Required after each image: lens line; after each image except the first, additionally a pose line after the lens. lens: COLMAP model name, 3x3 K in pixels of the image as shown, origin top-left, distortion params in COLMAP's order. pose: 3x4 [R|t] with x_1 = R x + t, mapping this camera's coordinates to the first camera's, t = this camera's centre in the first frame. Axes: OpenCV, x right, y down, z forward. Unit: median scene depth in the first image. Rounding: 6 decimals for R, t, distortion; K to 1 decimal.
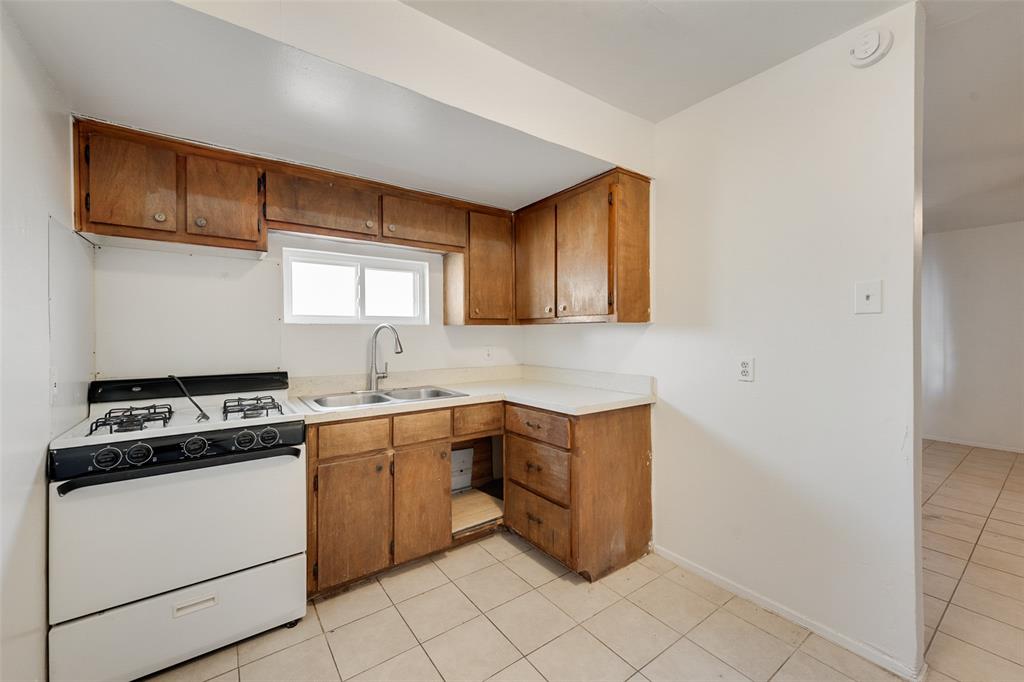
lens RADIAL K [[403.1, 0, 508.6], [0, 403.1, 335.3], [0, 0, 1]] dist [0.010553, -0.001958]
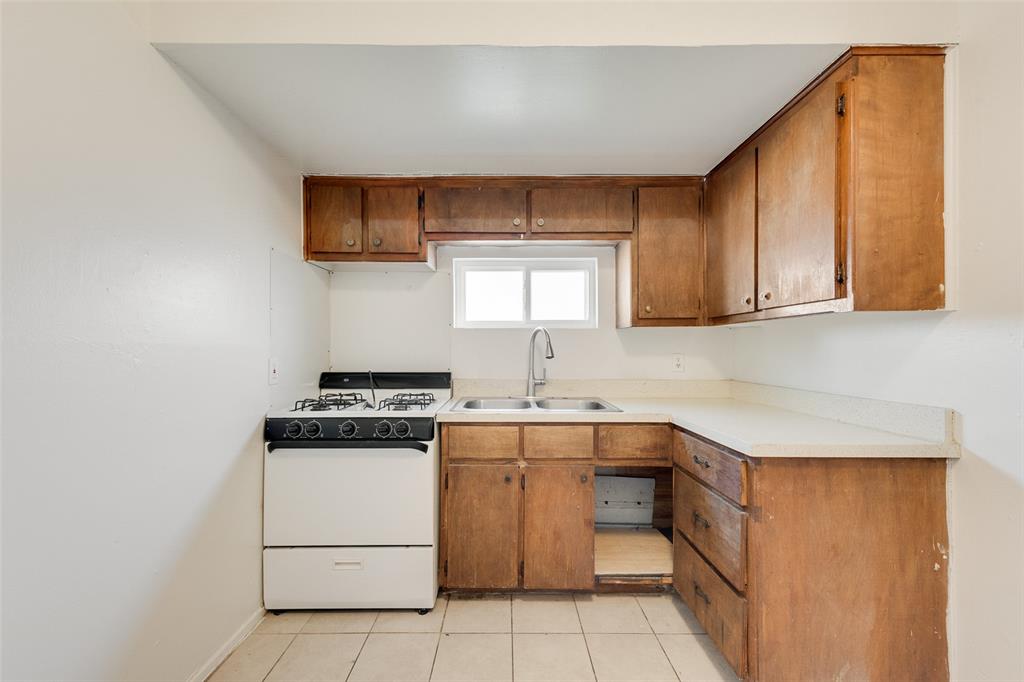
lens RADIAL K [[403.1, 0, 508.5], [0, 403.1, 347.6], [0, 0, 1]] dist [0.010553, -0.001958]
pose [[0.812727, 0.003222, -0.582636, 0.204506], [-0.006161, 0.999976, -0.003064, 0.026386], [0.582612, 0.006080, 0.812727, 0.222610]]
